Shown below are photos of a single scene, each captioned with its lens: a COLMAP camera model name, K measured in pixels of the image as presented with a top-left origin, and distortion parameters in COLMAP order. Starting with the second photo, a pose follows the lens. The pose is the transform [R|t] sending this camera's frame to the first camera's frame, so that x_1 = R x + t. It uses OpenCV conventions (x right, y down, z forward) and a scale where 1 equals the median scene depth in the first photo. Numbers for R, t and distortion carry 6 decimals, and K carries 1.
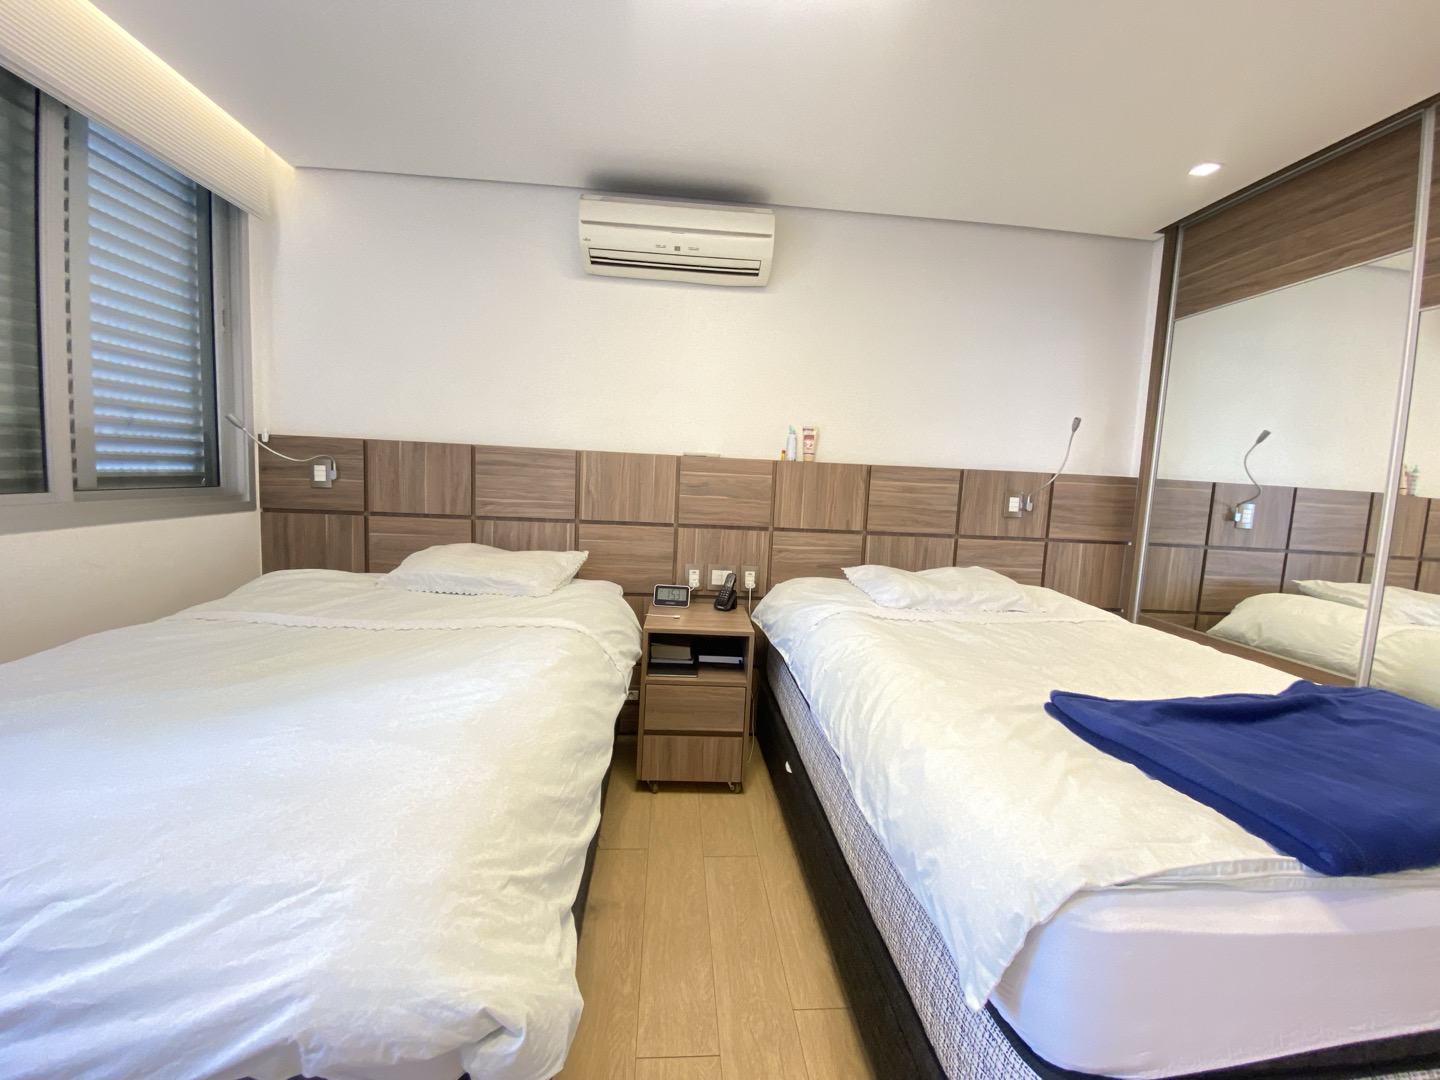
lens RADIAL K [[583.3, 0, 720.0], [0, 583.3, 540.0], [0, 0, 1]] dist [0.031763, -0.028273]
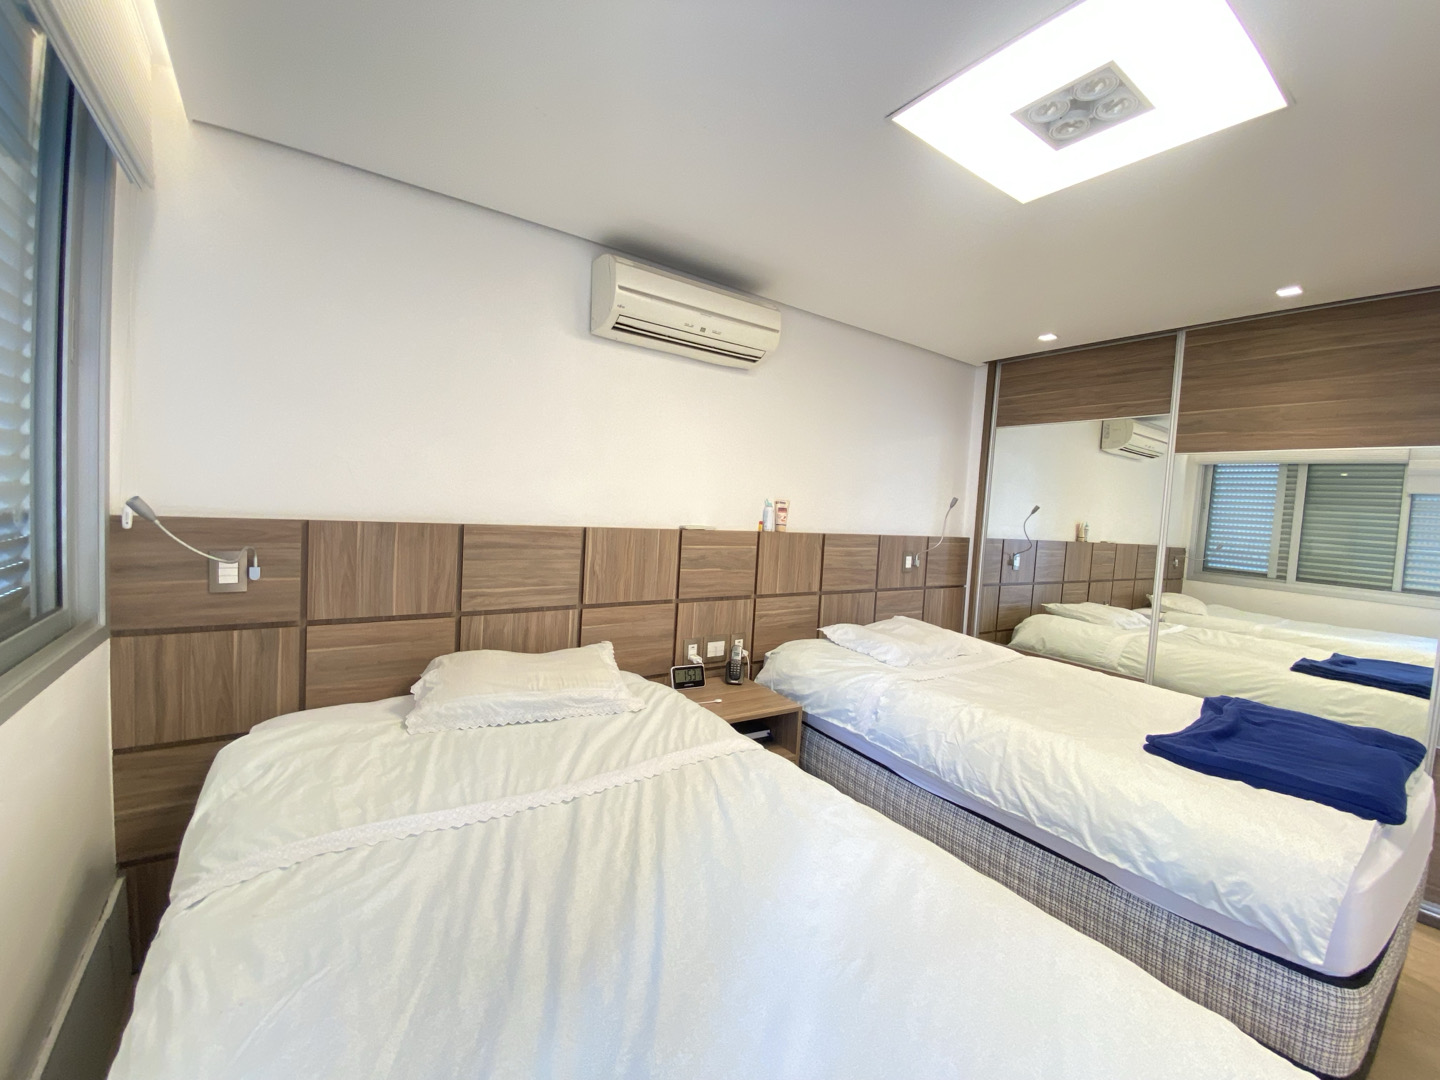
lens RADIAL K [[584.8, 0, 724.2], [0, 584.8, 535.0], [0, 0, 1]] dist [0.023613, -0.022075]
pose [[0.863149, -0.022608, 0.504443, -0.506105], [0.033879, 0.999339, -0.013181, -0.122460], [-0.503812, 0.028467, 0.863344, 0.121061]]
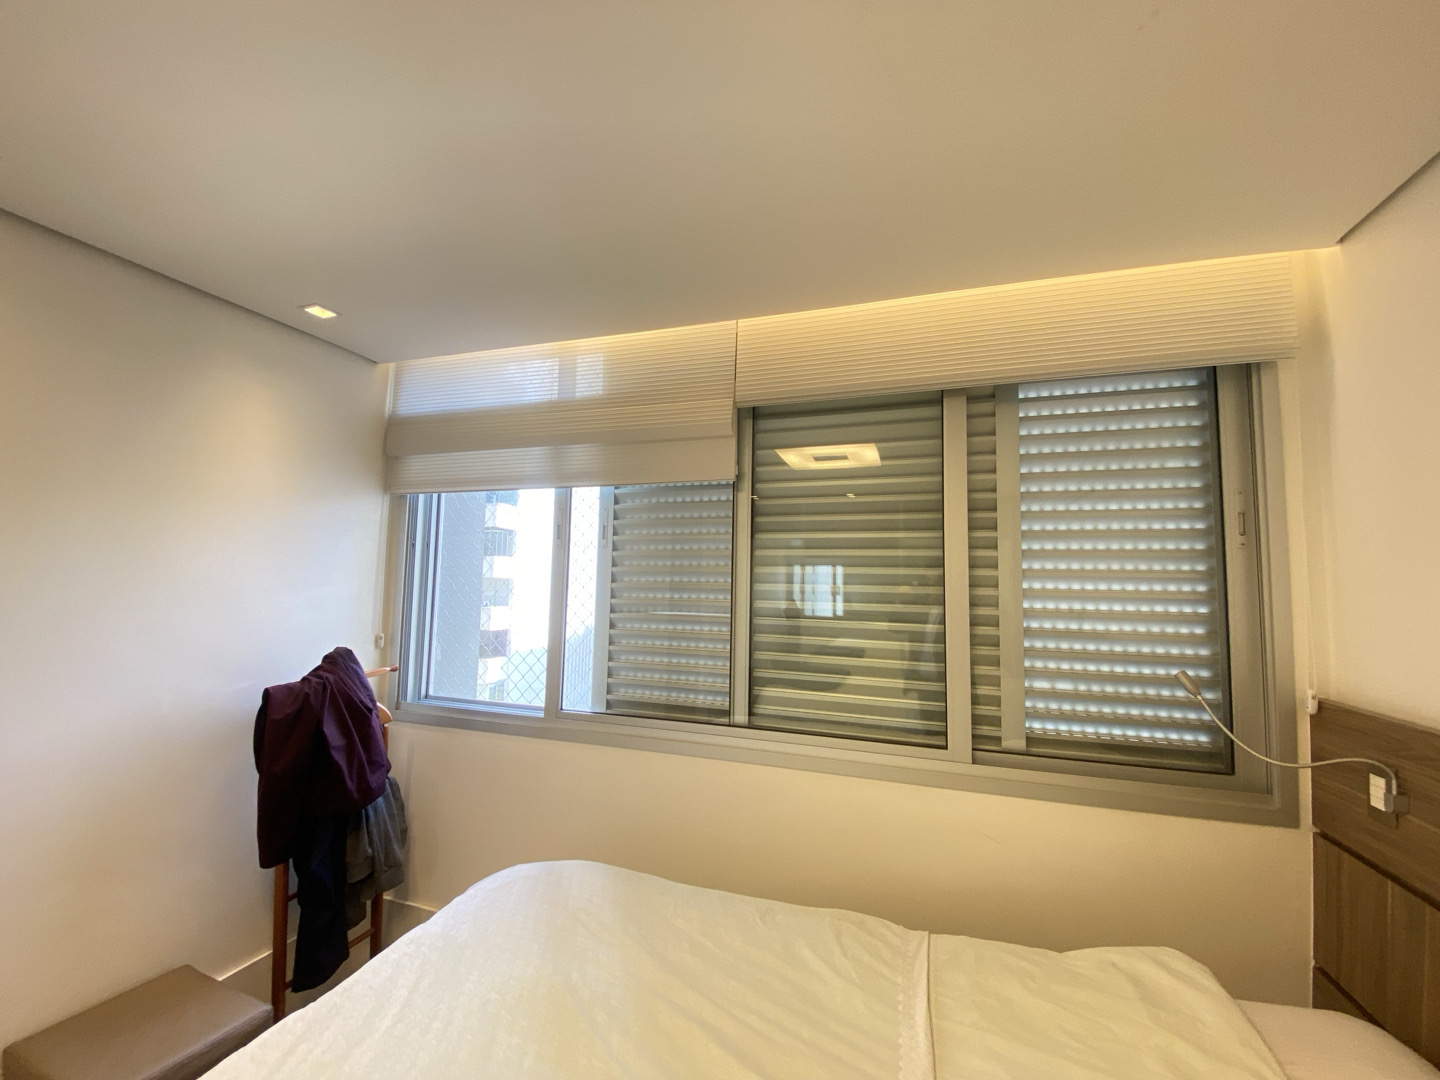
lens RADIAL K [[584.8, 0, 724.2], [0, 584.8, 535.0], [0, 0, 1]] dist [0.023613, -0.022075]
pose [[-0.404992, -0.128345, -0.905267, 0.006859], [-0.133274, 0.987811, -0.080425, -0.205336], [0.904555, 0.088077, -0.417161, 0.662409]]
